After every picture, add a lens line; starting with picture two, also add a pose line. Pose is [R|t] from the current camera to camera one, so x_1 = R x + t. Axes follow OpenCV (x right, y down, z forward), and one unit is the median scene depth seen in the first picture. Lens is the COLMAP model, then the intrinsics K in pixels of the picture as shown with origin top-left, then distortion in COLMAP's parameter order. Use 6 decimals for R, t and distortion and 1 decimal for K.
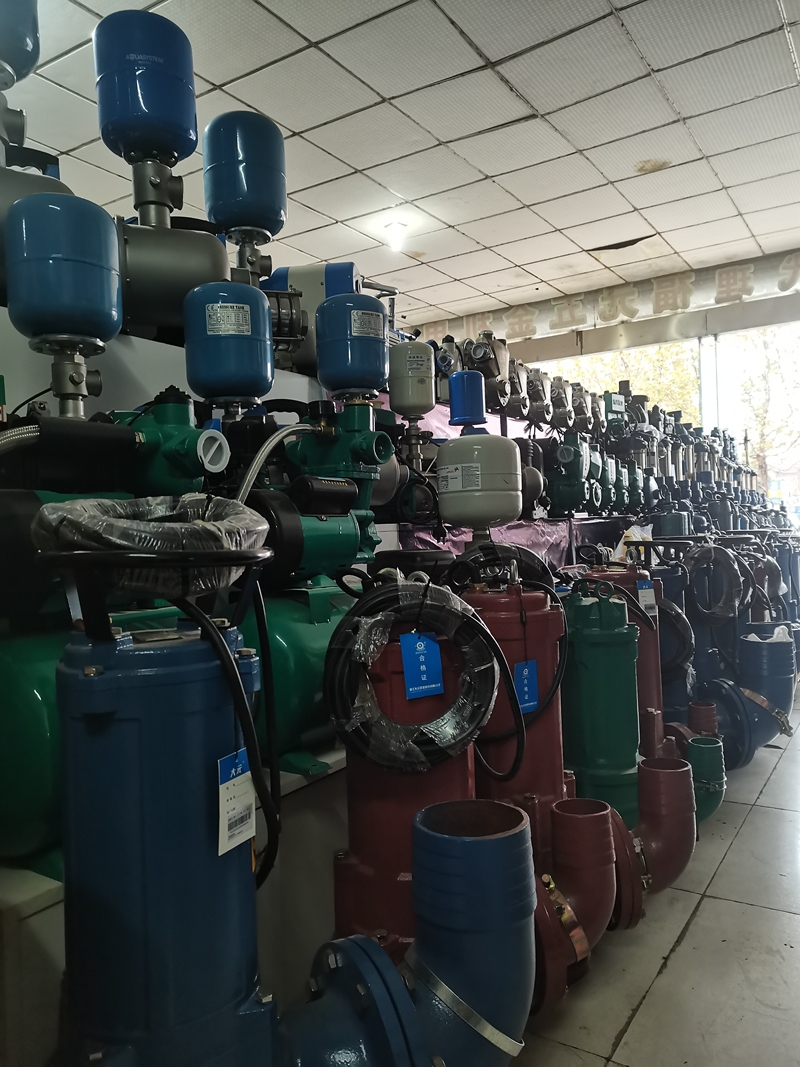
lens RADIAL K [[802.0, 0, 400.0], [0, 802.0, 533.5], [0, 0, 1]] dist [0.055526, -0.045880]
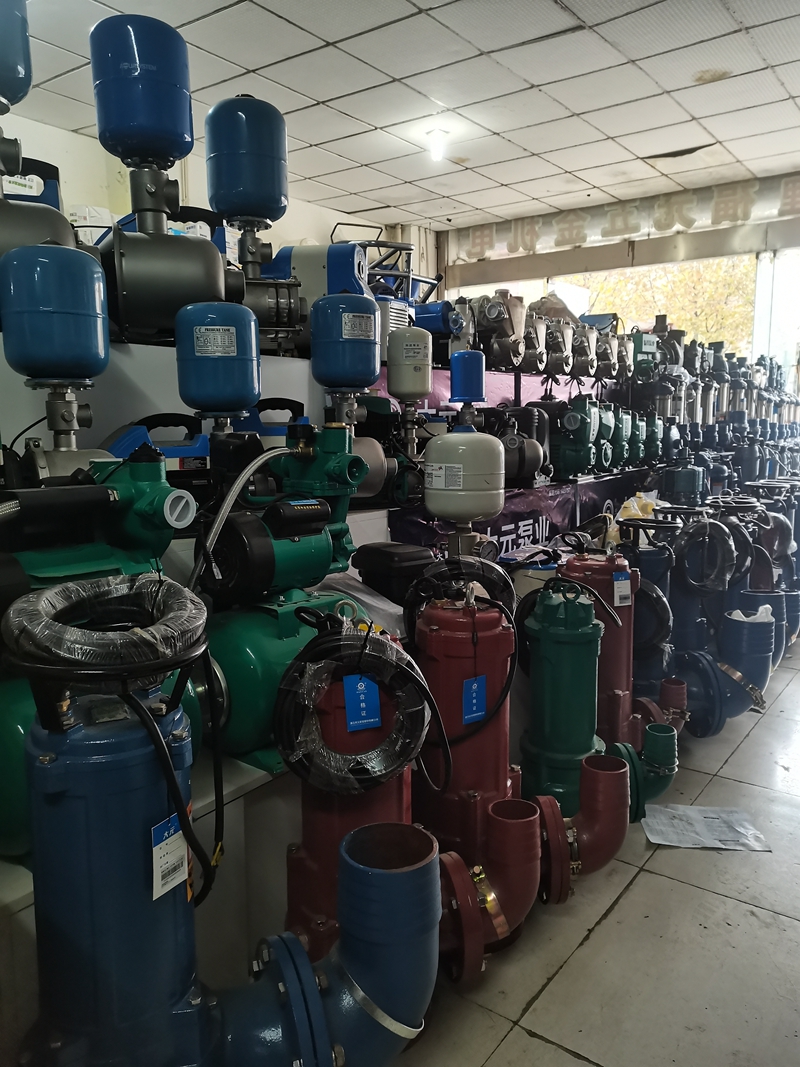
lens RADIAL K [[806.2, 0, 401.9], [0, 806.2, 527.2], [0, 0, 1]] dist [0.055726, -0.047203]
pose [[0.997269, 0.040986, -0.061432, 0.077395], [-0.032080, 0.989699, 0.139525, -0.130633], [0.066518, -0.137174, 0.988311, -0.048326]]
